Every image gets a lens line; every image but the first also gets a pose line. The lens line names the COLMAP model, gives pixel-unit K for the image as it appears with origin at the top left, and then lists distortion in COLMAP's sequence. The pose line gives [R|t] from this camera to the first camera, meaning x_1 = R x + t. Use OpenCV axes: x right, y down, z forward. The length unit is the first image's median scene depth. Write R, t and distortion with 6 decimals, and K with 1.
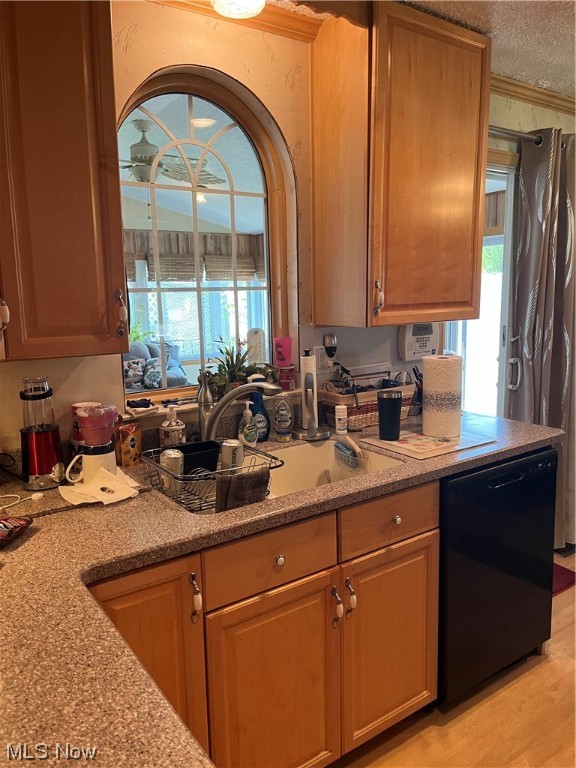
lens RADIAL K [[581.8, 0, 291.2], [0, 581.8, 382.8], [0, 0, 1]] dist [0.057819, -0.076223]
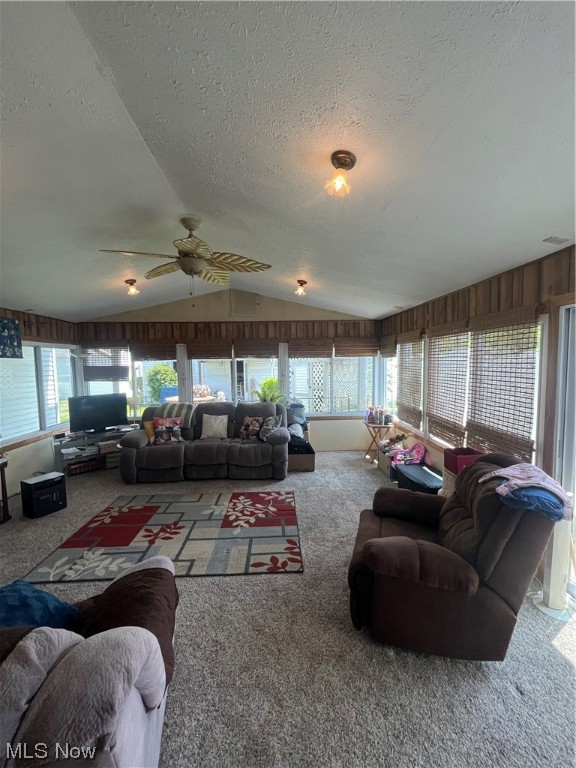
lens RADIAL K [[311.7, 0, 290.7], [0, 311.7, 386.1], [0, 0, 1]] dist [-0.004236, 0.000643]
pose [[0.847122, 0.049320, -0.529105, 0.160703], [-0.084090, 0.995580, -0.041831, -0.084490], [0.524703, 0.079928, 0.847525, 0.424973]]
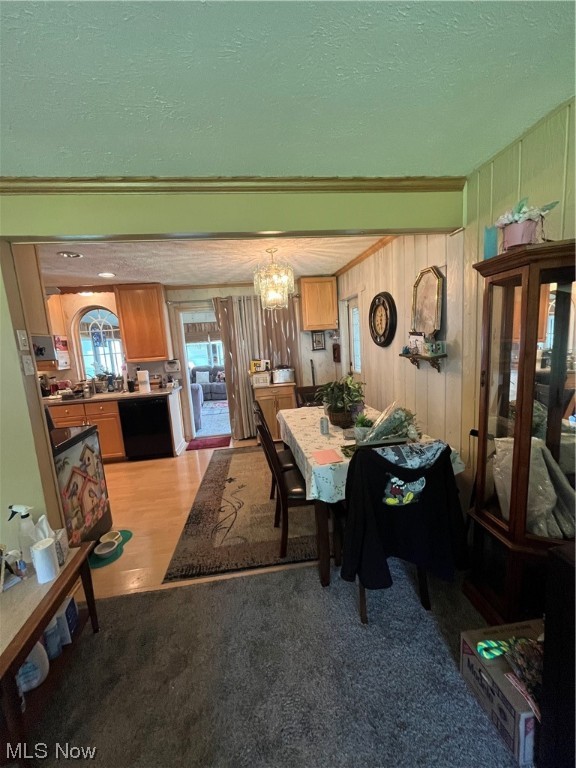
lens RADIAL K [[311.7, 0, 290.8], [0, 311.7, 387.4], [0, 0, 1]] dist [-0.004236, 0.000643]
pose [[0.883512, 0.027561, -0.467597, 0.642892], [-0.021074, 0.999595, 0.019101, 0.001029], [0.467934, -0.007022, 0.883736, -0.102138]]
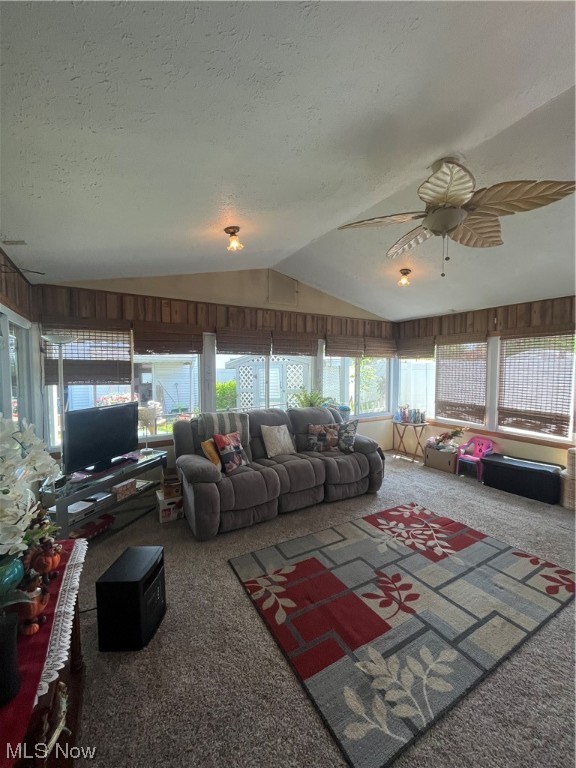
lens RADIAL K [[311.7, 0, 289.7], [0, 311.7, 382.5], [0, 0, 1]] dist [-0.004236, 0.000643]
pose [[0.996762, 0.020888, -0.077652, -0.290221], [-0.029116, 0.993899, -0.106384, -0.051544], [0.074957, 0.108300, 0.991288, 0.385843]]
